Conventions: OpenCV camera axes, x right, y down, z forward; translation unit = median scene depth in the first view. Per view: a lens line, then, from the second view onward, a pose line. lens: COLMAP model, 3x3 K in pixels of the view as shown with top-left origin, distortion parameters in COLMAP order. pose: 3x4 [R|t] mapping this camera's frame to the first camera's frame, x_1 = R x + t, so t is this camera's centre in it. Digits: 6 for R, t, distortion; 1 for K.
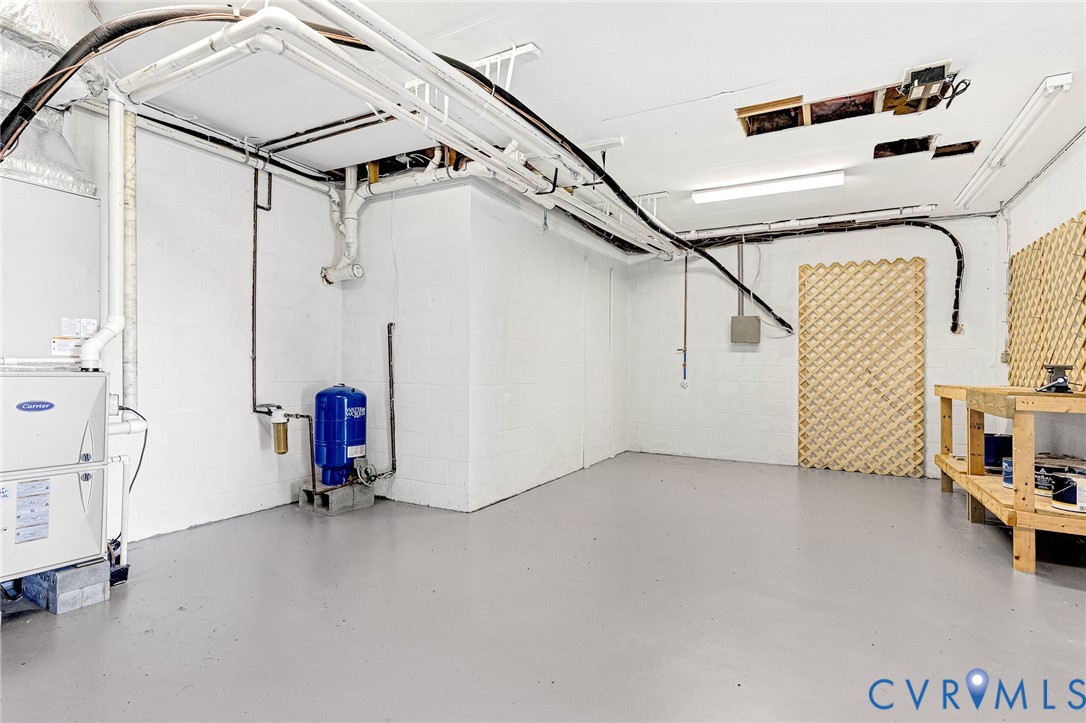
lens RADIAL K [[518.2, 0, 543.3], [0, 518.2, 366.4], [0, 0, 1]] dist [0.004230, 0.000142]
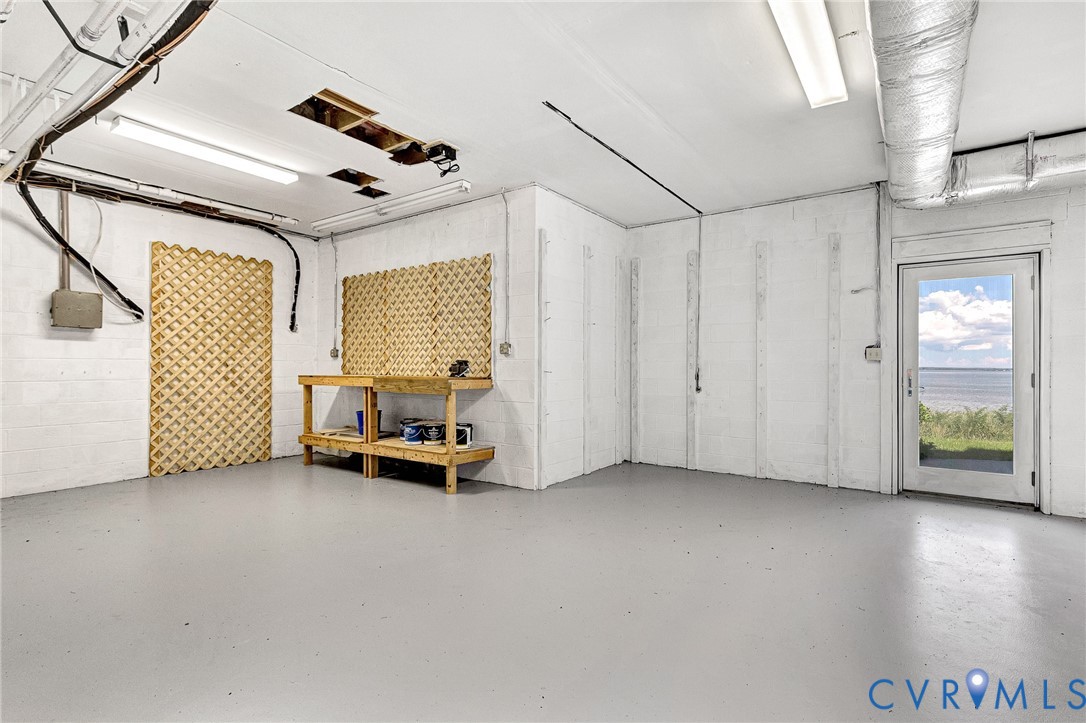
lens RADIAL K [[518.2, 0, 543.3], [0, 518.2, 366.4], [0, 0, 1]] dist [0.004230, 0.000142]
pose [[0.141044, -0.013391, 0.989913, -0.273801], [-0.003119, 0.999898, 0.013970, -0.002851], [-0.989998, -0.005058, 0.140988, 0.252125]]
